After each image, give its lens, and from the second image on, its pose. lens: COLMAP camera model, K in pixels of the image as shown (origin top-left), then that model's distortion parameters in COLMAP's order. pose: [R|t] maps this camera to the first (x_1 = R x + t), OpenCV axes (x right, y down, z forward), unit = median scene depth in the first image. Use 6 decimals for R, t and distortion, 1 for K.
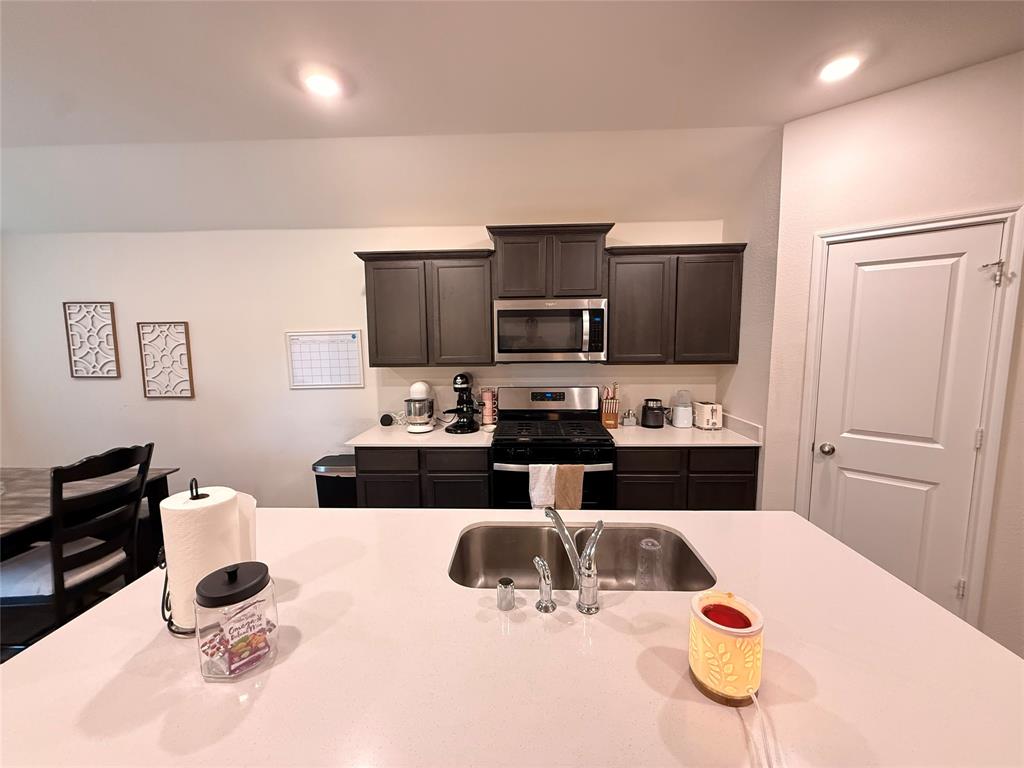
lens RADIAL K [[408.2, 0, 512.0], [0, 408.2, 384.0], [0, 0, 1]] dist [0.001767, -0.000075]
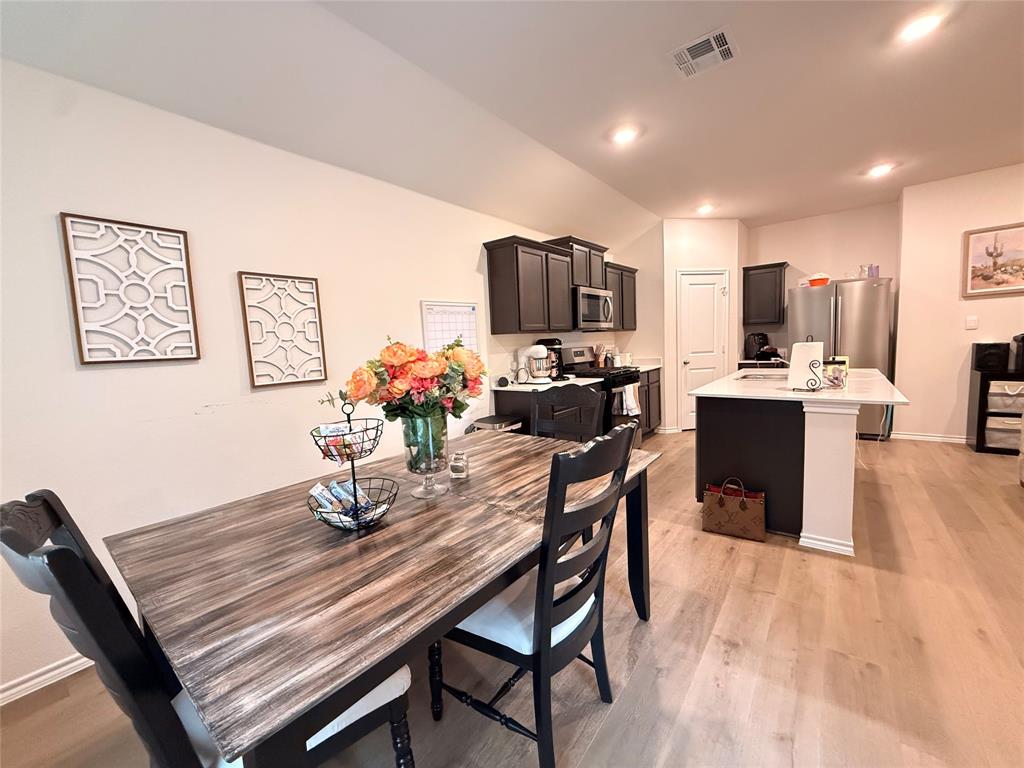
lens RADIAL K [[408.2, 0, 512.0], [0, 408.2, 384.0], [0, 0, 1]] dist [0.001767, -0.000075]
pose [[0.589449, -0.098621, 0.801763, -1.398535], [0.129735, 0.991193, 0.026542, 0.076012], [-0.797320, 0.088372, 0.597052, 0.335711]]
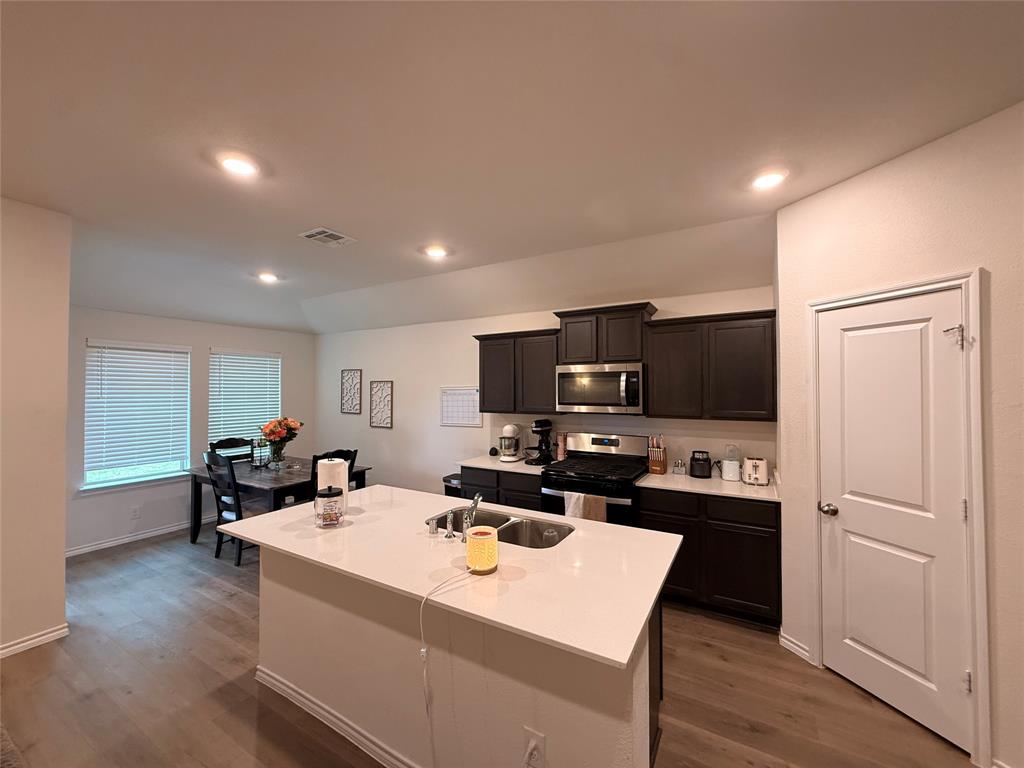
lens RADIAL K [[408.2, 0, 512.0], [0, 408.2, 384.0], [0, 0, 1]] dist [0.001767, -0.000075]
pose [[0.881910, 0.002616, -0.471410, 0.455925], [-0.060432, 0.992361, -0.107549, 0.007651], [0.467527, 0.123336, 0.875332, -0.232645]]
